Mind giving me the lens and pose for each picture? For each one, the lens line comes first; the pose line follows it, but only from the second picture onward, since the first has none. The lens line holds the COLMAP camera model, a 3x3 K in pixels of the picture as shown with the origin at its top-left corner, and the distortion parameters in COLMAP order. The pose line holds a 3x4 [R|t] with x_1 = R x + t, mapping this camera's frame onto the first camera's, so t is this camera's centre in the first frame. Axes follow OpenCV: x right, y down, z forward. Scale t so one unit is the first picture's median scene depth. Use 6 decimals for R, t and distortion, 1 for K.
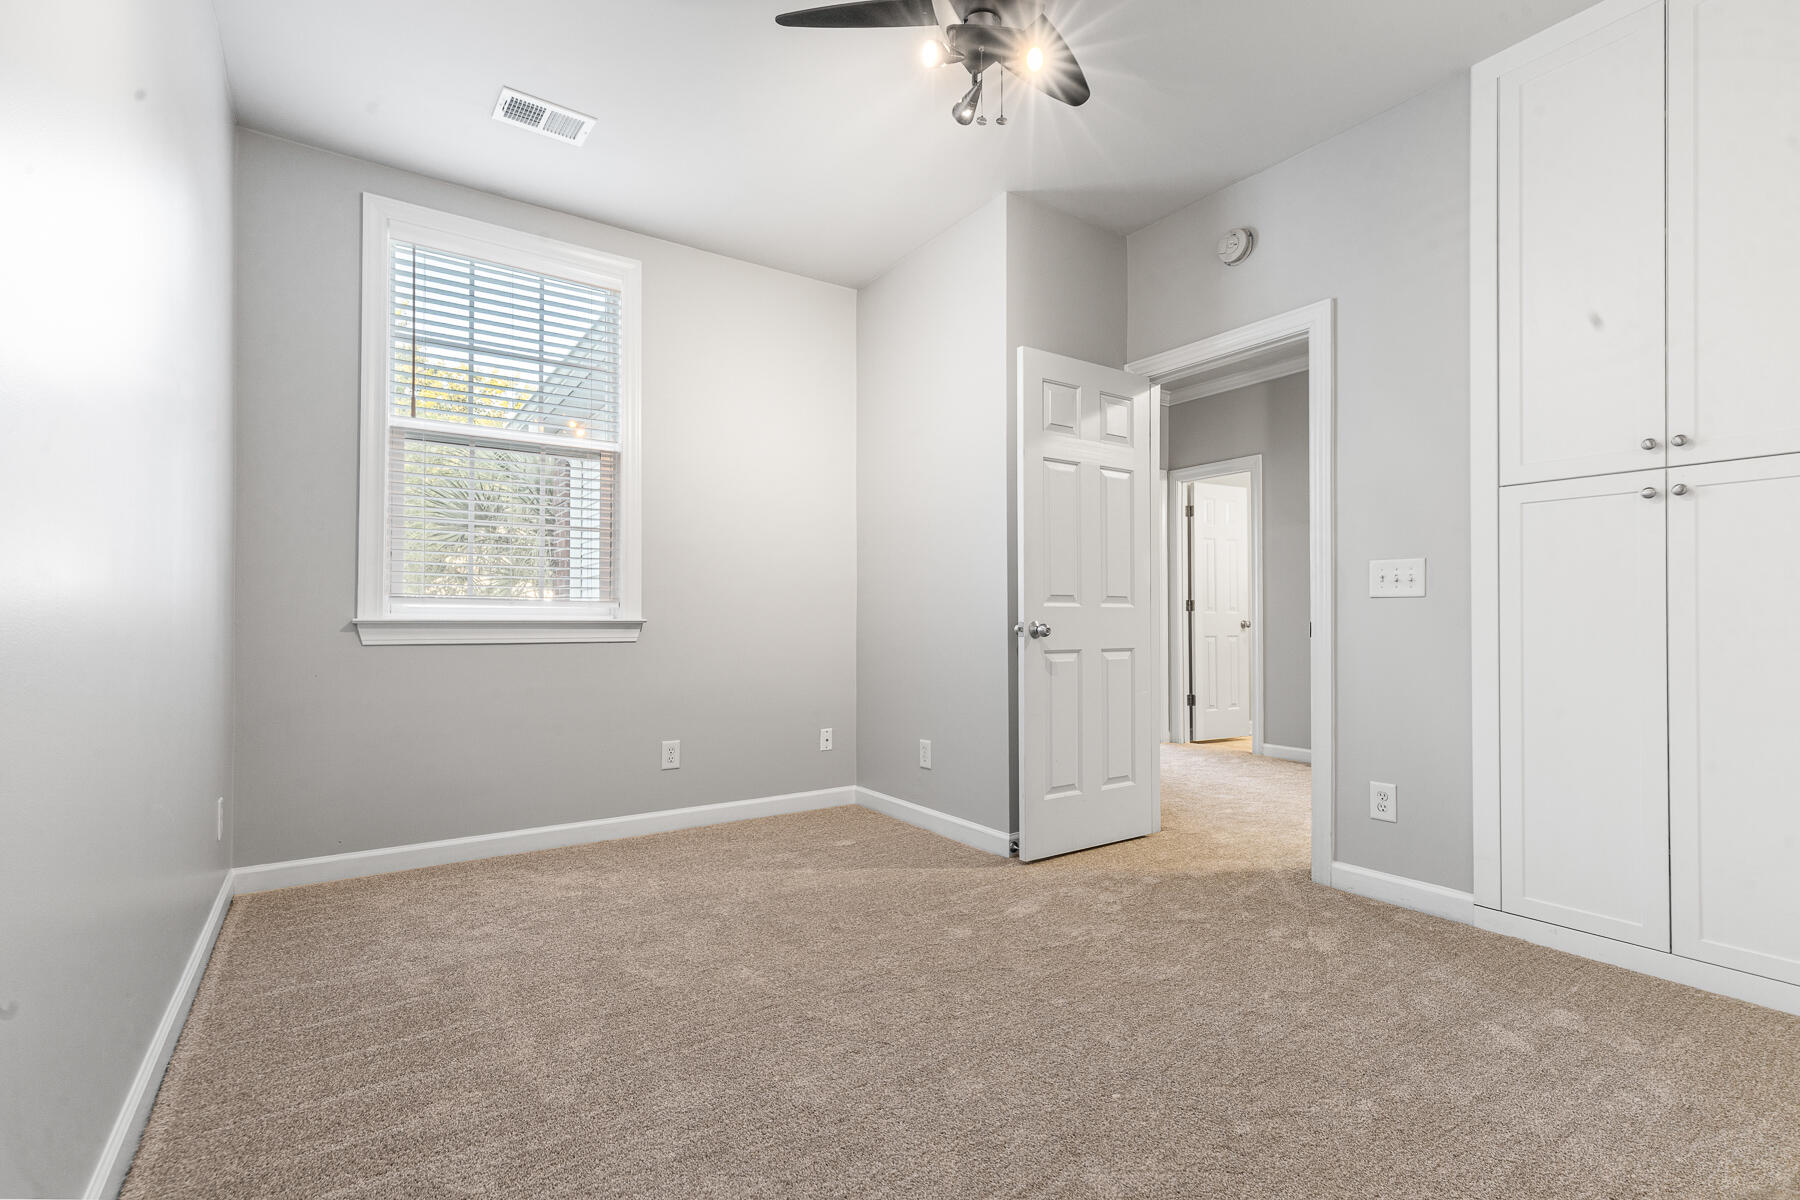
lens RADIAL K [[826.4, 0, 899.0], [0, 826.4, 616.3], [0, 0, 1]] dist [-0.000343, -0.000201]
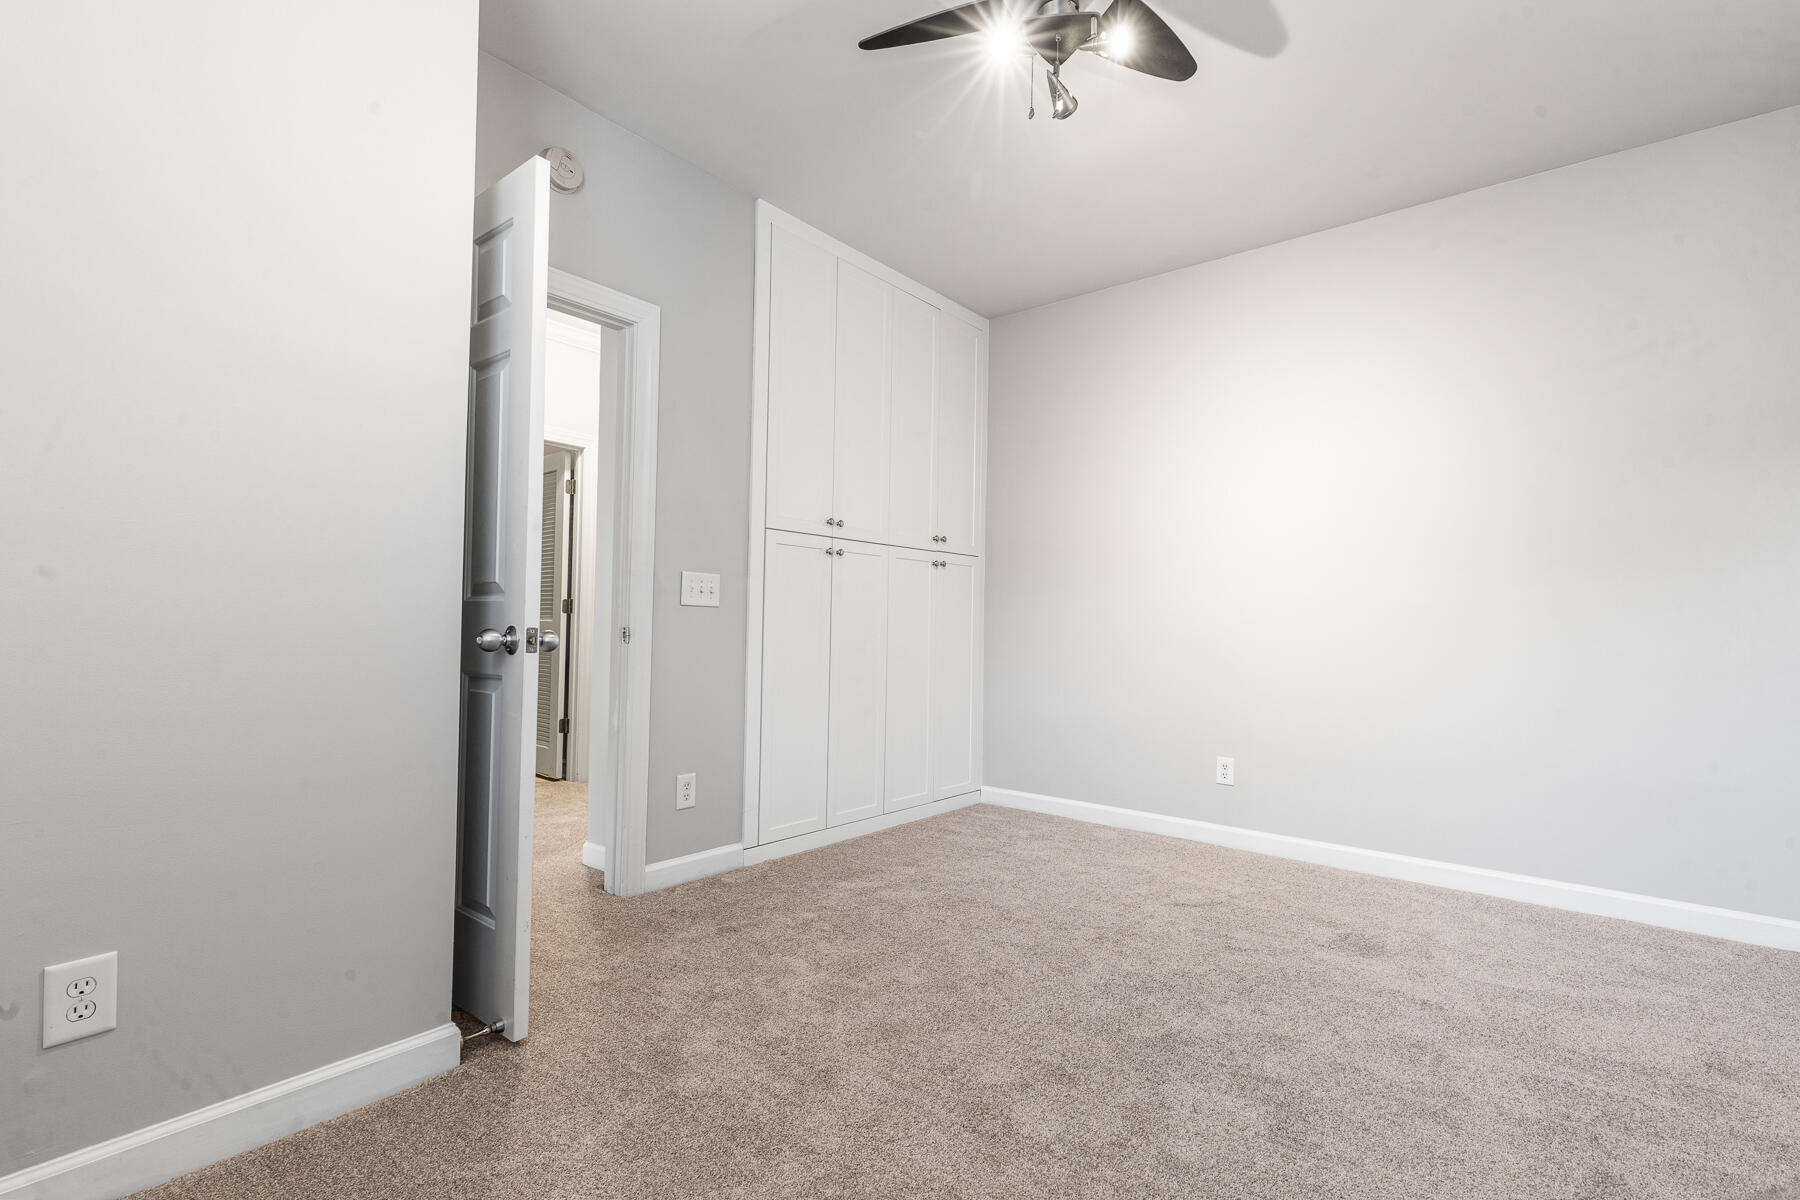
lens RADIAL K [[826.4, 0, 899.0], [0, 826.4, 616.3], [0, 0, 1]] dist [-0.000343, -0.000201]
pose [[-0.283501, 0.007051, 0.958946, -0.597155], [-0.024781, 0.999585, -0.014676, 0.000469], [-0.958652, -0.027924, -0.283209, 1.132787]]
